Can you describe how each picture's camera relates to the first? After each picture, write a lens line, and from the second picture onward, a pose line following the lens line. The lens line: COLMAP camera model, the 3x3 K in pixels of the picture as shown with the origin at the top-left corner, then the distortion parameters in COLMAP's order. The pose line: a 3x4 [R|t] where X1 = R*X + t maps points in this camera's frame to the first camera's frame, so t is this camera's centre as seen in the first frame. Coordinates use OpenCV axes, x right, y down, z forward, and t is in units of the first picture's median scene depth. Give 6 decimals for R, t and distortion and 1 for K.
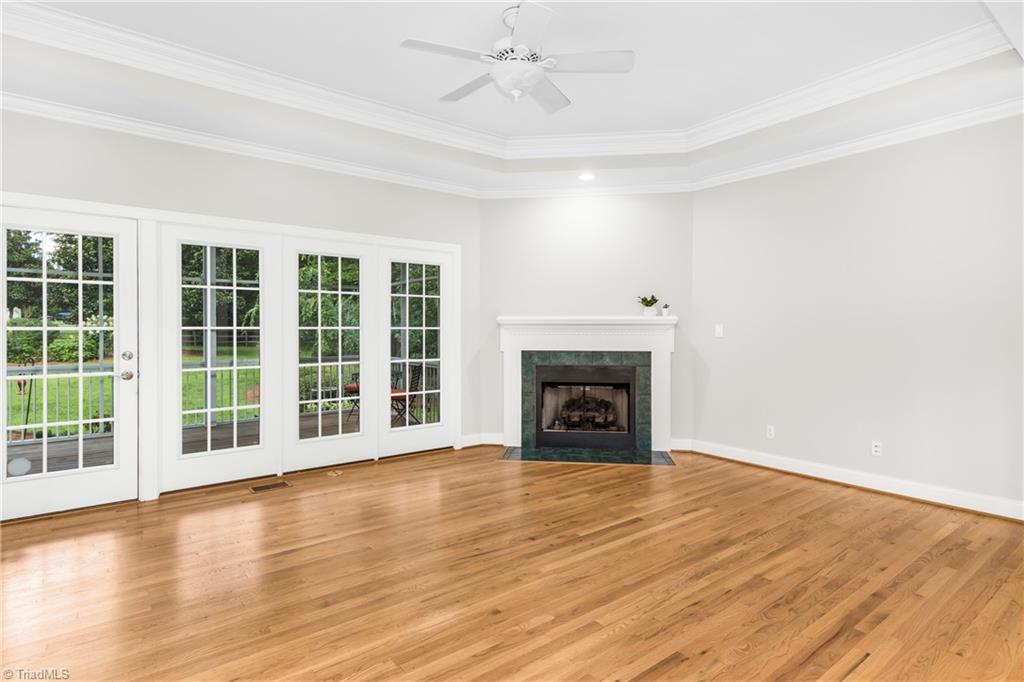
lens RADIAL K [[514.2, 0, 498.6], [0, 514.2, 332.2], [0, 0, 1]] dist [0.036472, -0.002260]
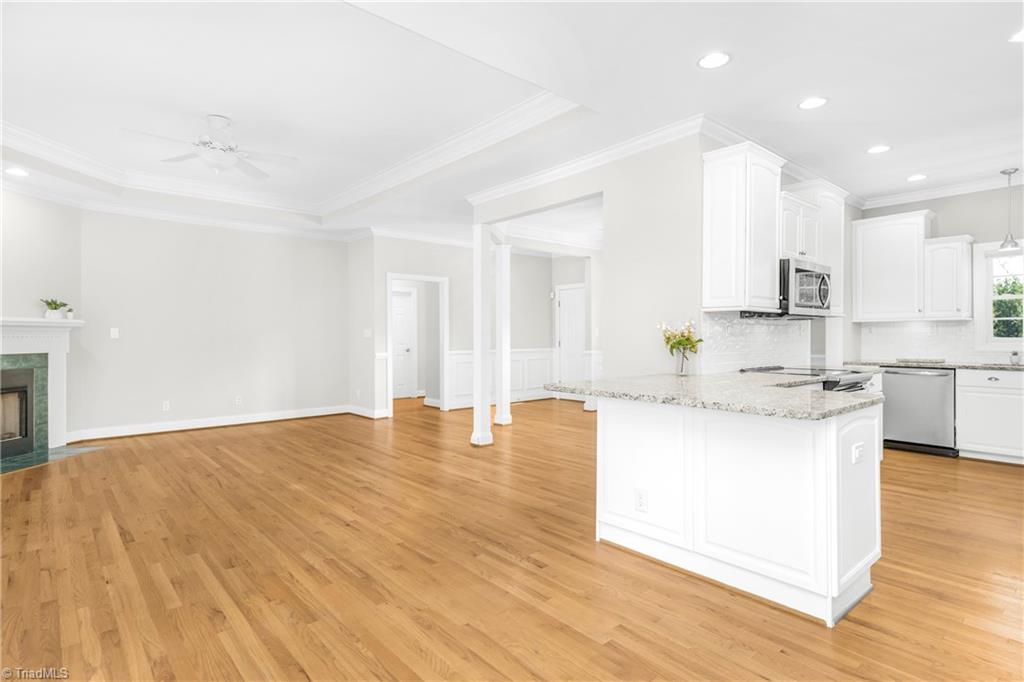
lens RADIAL K [[526.9, 0, 521.3], [0, 526.9, 334.4], [0, 0, 1]] dist [0.016565, -0.001292]
pose [[-0.078716, 0.003313, 0.996892, -0.854753], [0.002575, 0.999992, -0.003120, 0.006236], [-0.996894, 0.002321, -0.078724, 0.141884]]
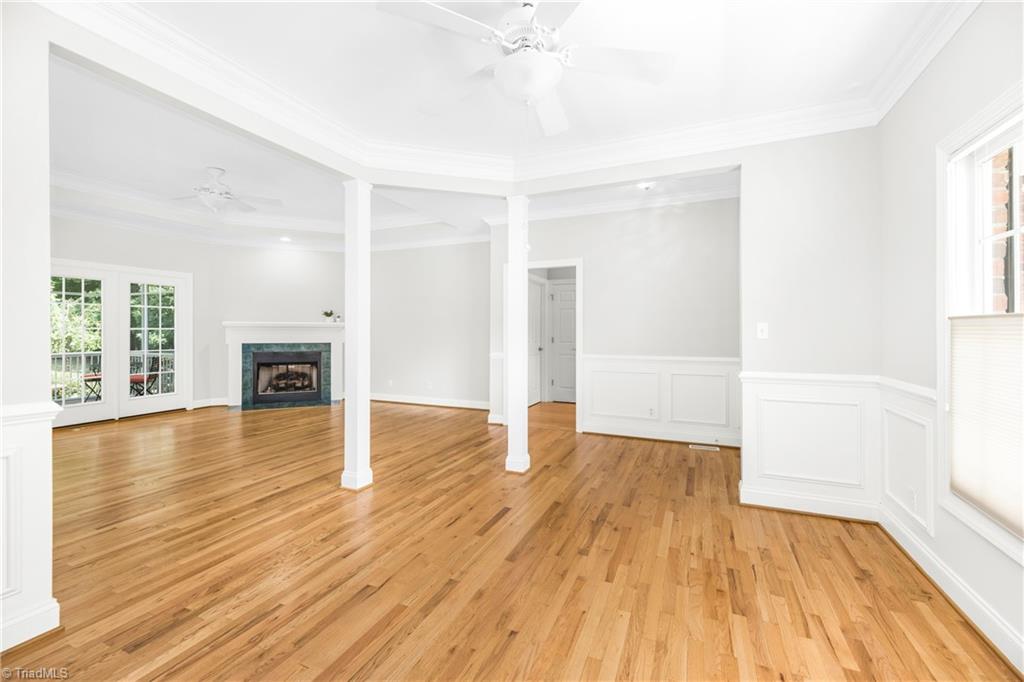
lens RADIAL K [[422.5, 0, 518.6], [0, 422.5, 328.7], [0, 0, 1]] dist [0.003617, -0.000178]
pose [[0.865543, 0.003230, 0.500824, 0.132401], [-0.003645, 0.999993, -0.000150, -0.011900], [-0.500822, -0.001696, 0.865549, -0.547815]]
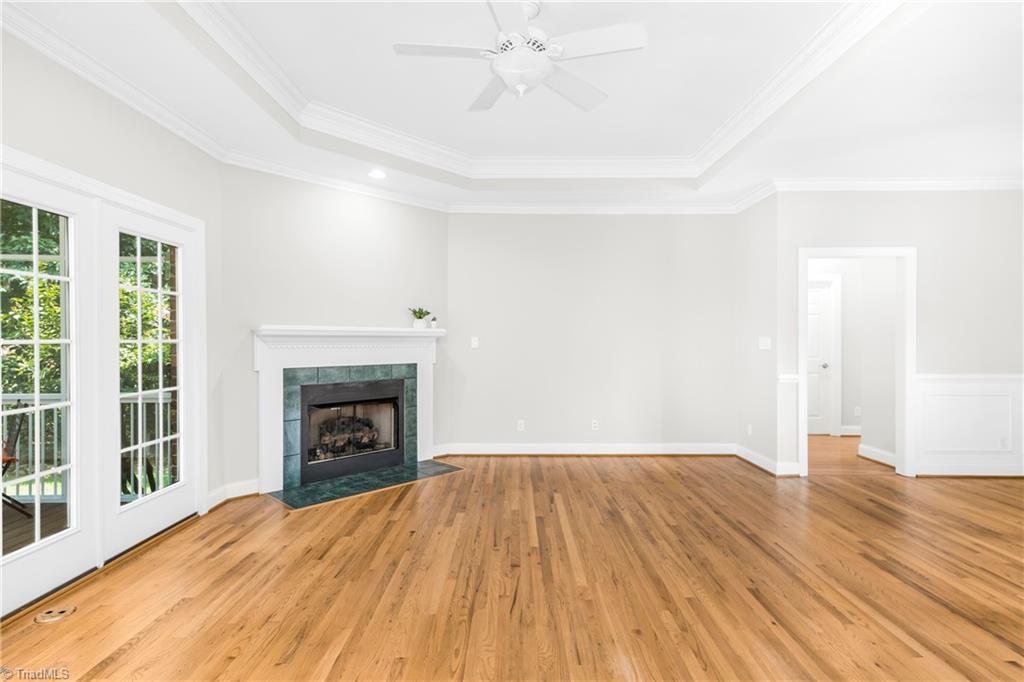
lens RADIAL K [[514.2, 0, 512.5], [0, 514.2, 343.3], [0, 0, 1]] dist [0.036472, -0.002260]
pose [[0.600624, -0.007057, 0.799500, -0.401227], [-0.000303, 0.999959, 0.009054, -0.010886], [-0.799532, -0.005680, 0.600597, 0.250322]]
